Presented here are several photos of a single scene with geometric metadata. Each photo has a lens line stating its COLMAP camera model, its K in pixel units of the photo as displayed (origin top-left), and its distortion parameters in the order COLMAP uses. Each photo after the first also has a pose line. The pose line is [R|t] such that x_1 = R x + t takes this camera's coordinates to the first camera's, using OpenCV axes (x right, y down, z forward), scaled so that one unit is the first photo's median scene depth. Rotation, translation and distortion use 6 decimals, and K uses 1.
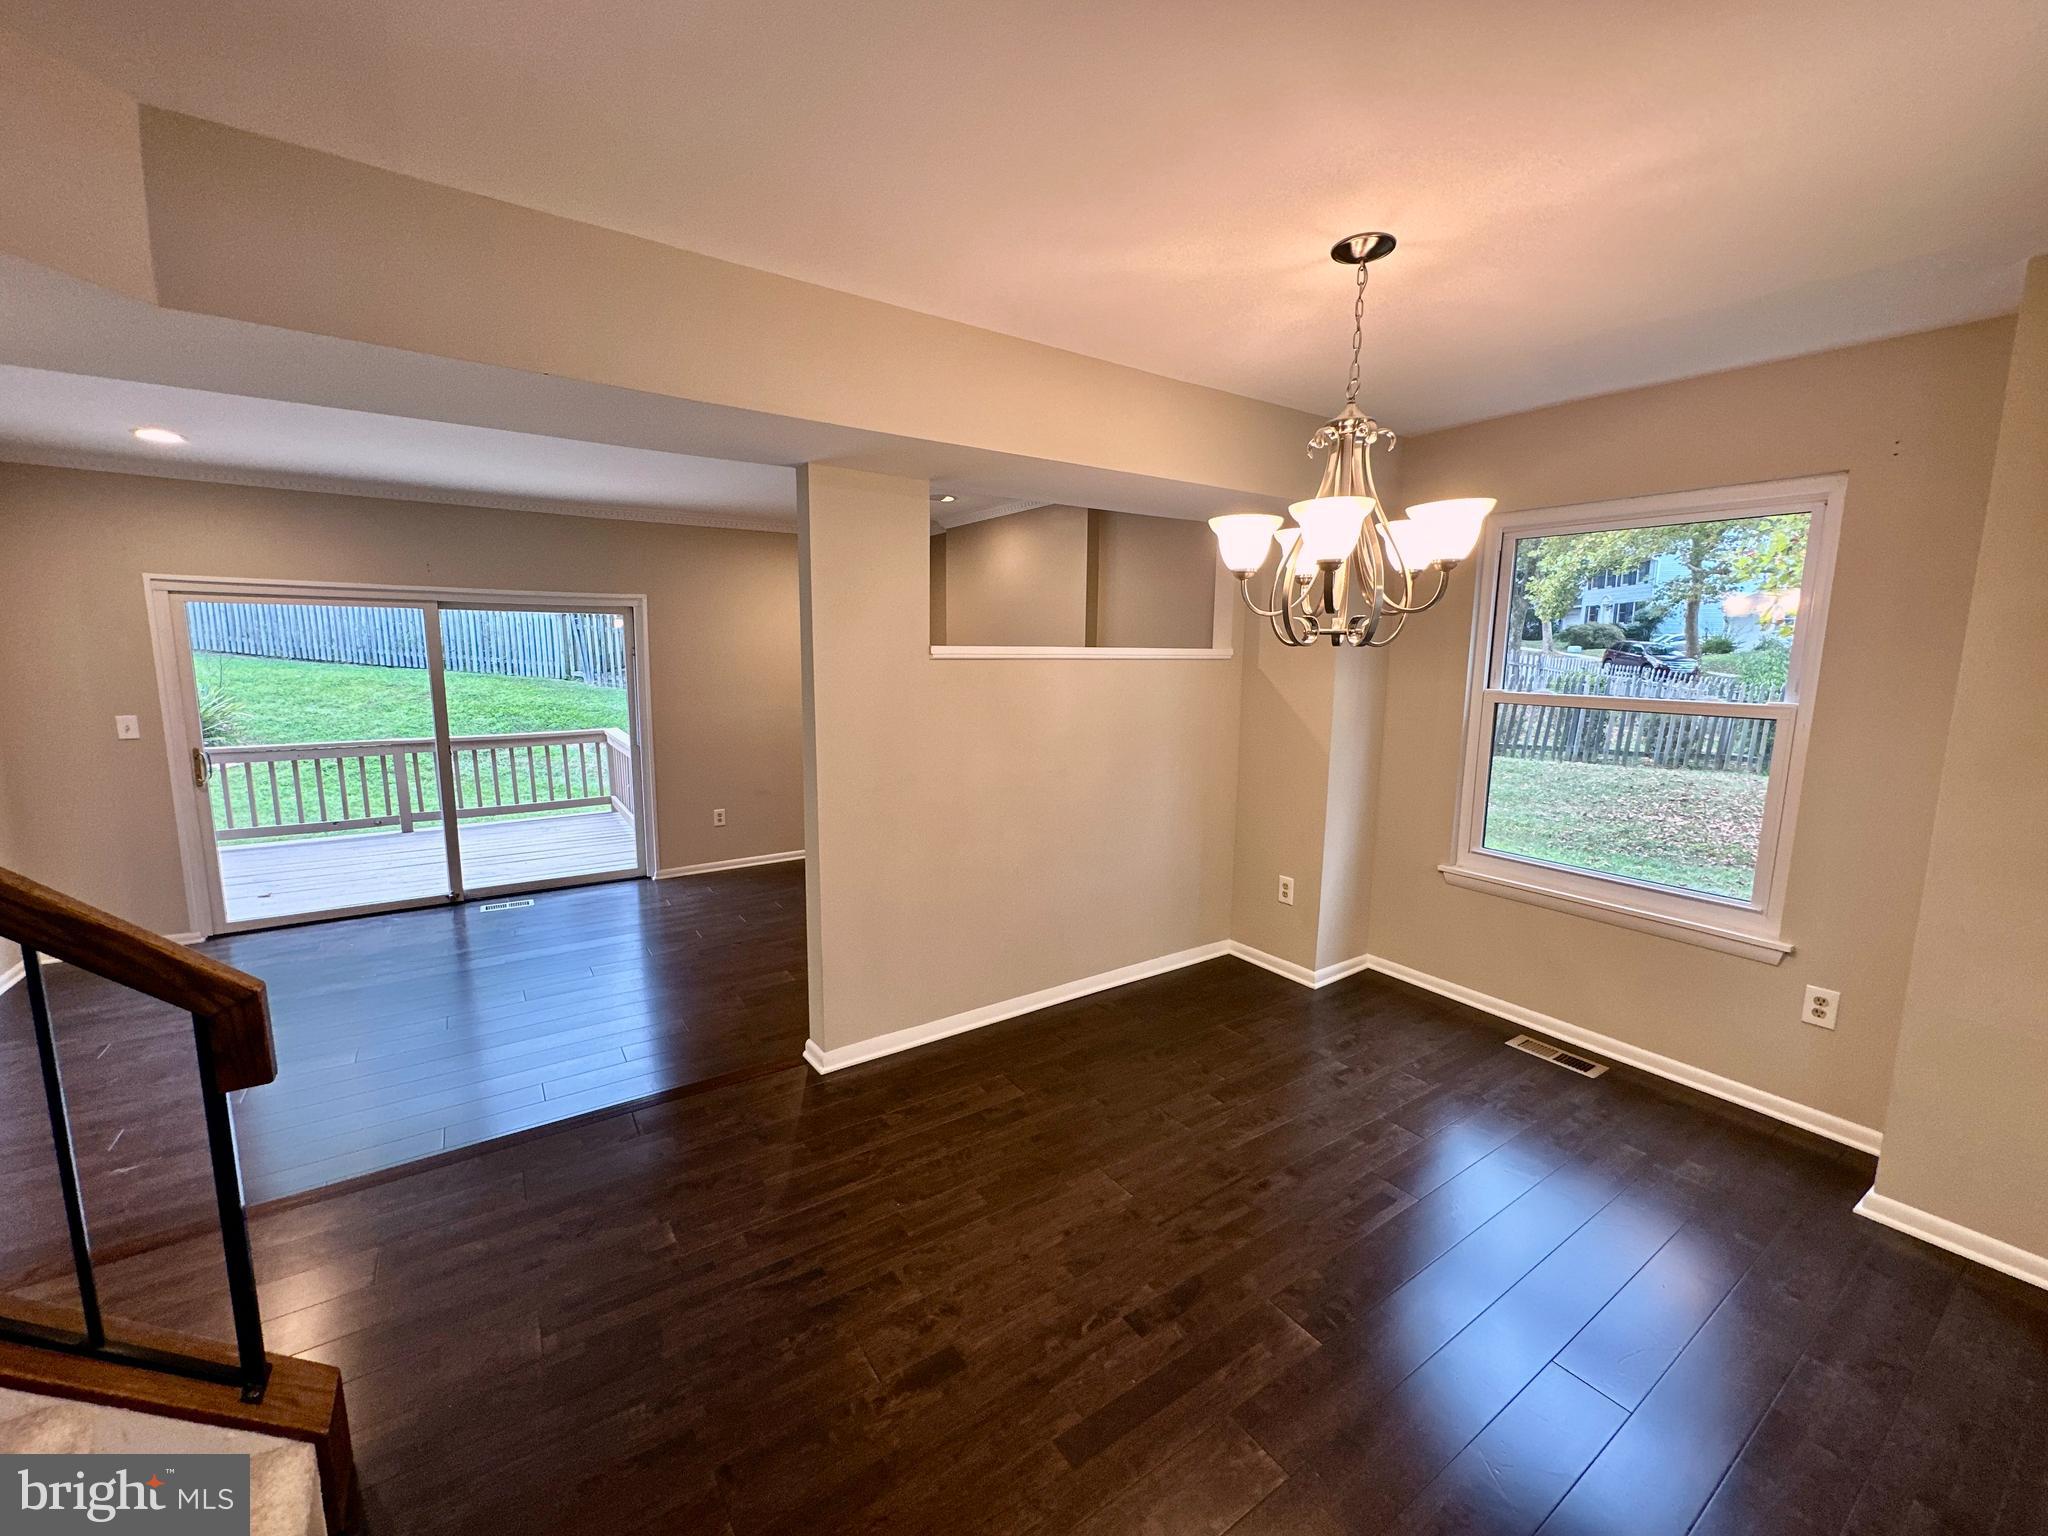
lens RADIAL K [[821.0, 0, 1027.2], [0, 821.0, 764.5], [0, 0, 1]] dist [0.000280, -0.000448]
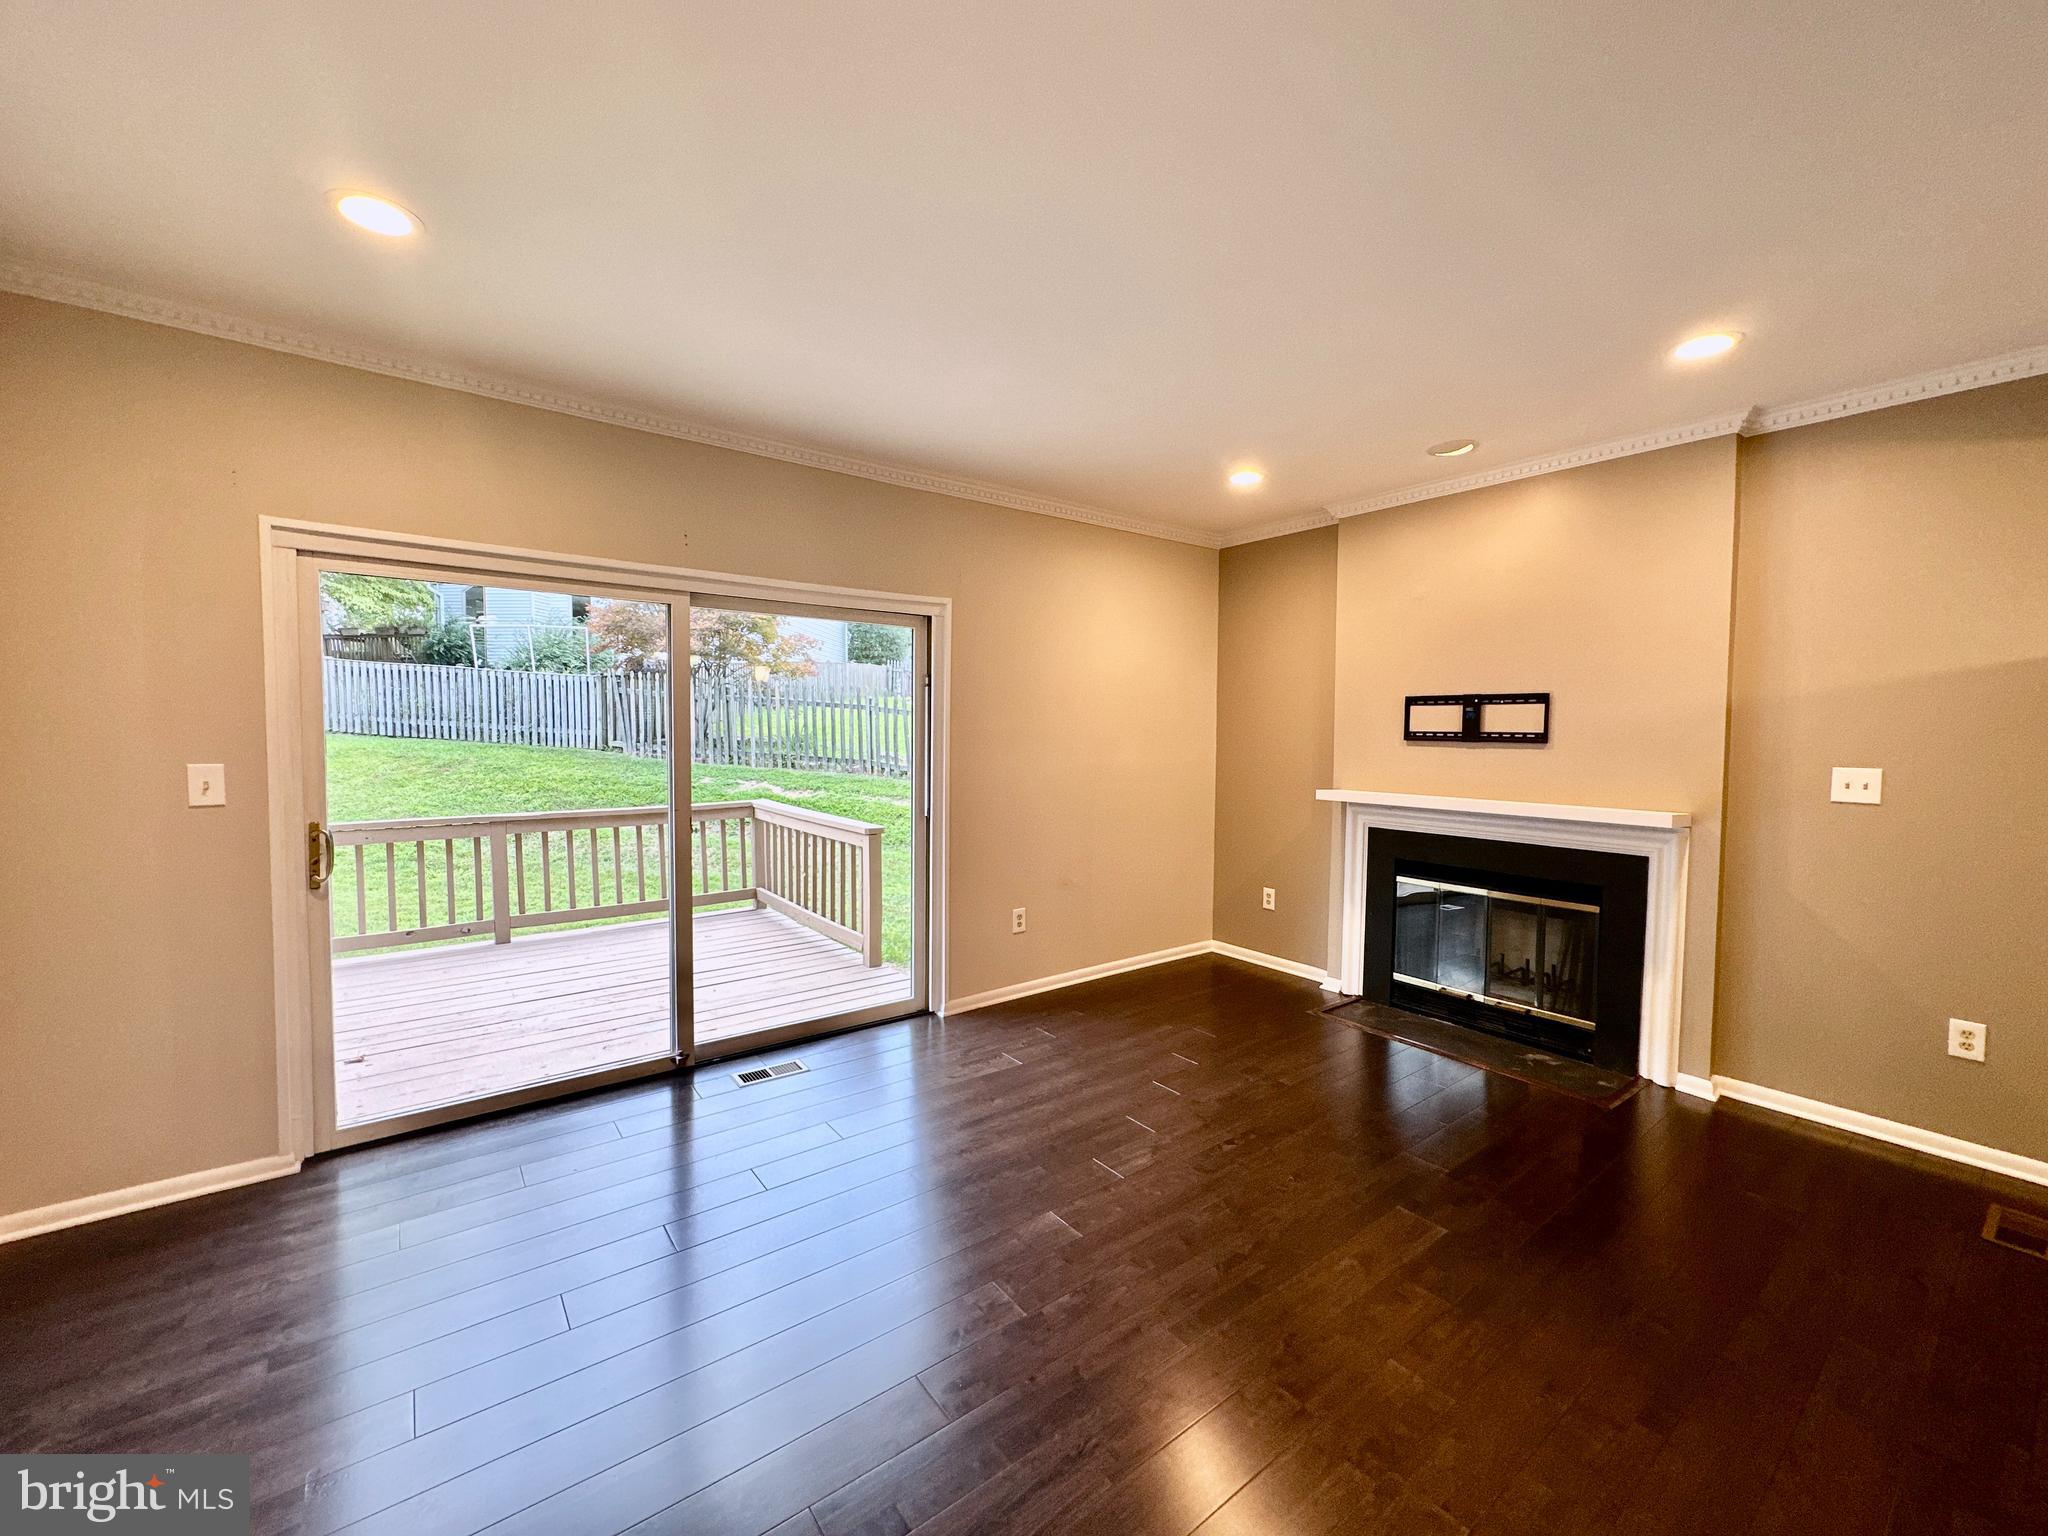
lens RADIAL K [[821.0, 0, 1027.2], [0, 821.0, 764.5], [0, 0, 1]] dist [0.000280, -0.000448]
pose [[0.998664, -0.005733, 0.051359, -0.338585], [0.010676, 0.995276, -0.096502, 0.000331], [-0.050563, 0.096921, 0.994007, 0.248784]]
